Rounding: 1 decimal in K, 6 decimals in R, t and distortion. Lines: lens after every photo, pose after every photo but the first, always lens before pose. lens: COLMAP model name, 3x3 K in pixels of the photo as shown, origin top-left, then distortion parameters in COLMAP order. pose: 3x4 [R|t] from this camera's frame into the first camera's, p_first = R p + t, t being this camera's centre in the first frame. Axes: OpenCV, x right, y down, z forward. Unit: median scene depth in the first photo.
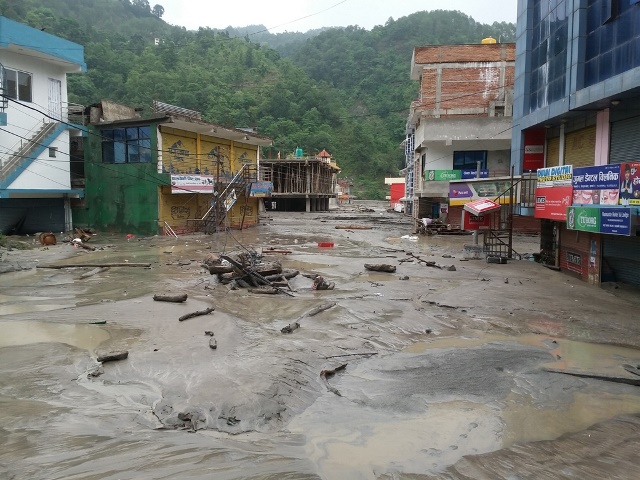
lens RADIAL K [[518.0, 0, 320.0], [0, 518.0, 240.0], [0, 0, 1]] dist [0.087201, -0.001987]
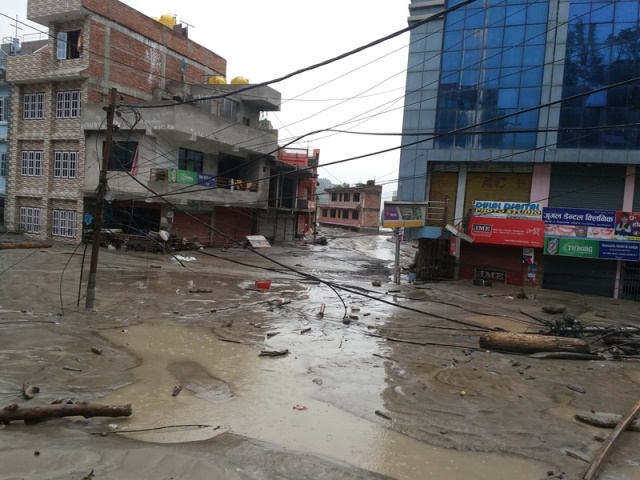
lens RADIAL K [[518.0, 0, 320.0], [0, 518.0, 240.0], [0, 0, 1]] dist [0.087201, -0.001987]
pose [[0.337533, -0.037814, 0.940554, -0.396020], [0.014193, 0.999284, 0.035081, -0.046415], [-0.941207, 0.001508, 0.337828, 0.465772]]
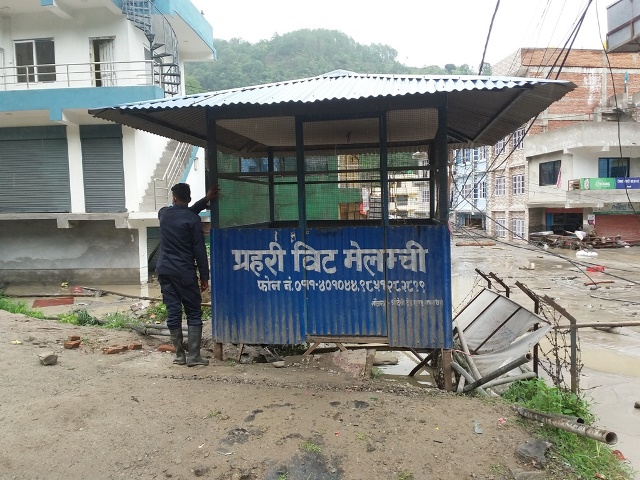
lens RADIAL K [[518.2, 0, 320.0], [0, 518.2, 240.0], [0, 0, 1]] dist [0.003418, 0.000494]
pose [[0.970316, -0.046562, 0.237314, -0.405767], [0.051857, 0.998524, -0.016115, -0.031858], [-0.236214, 0.027943, 0.971299, 0.201765]]
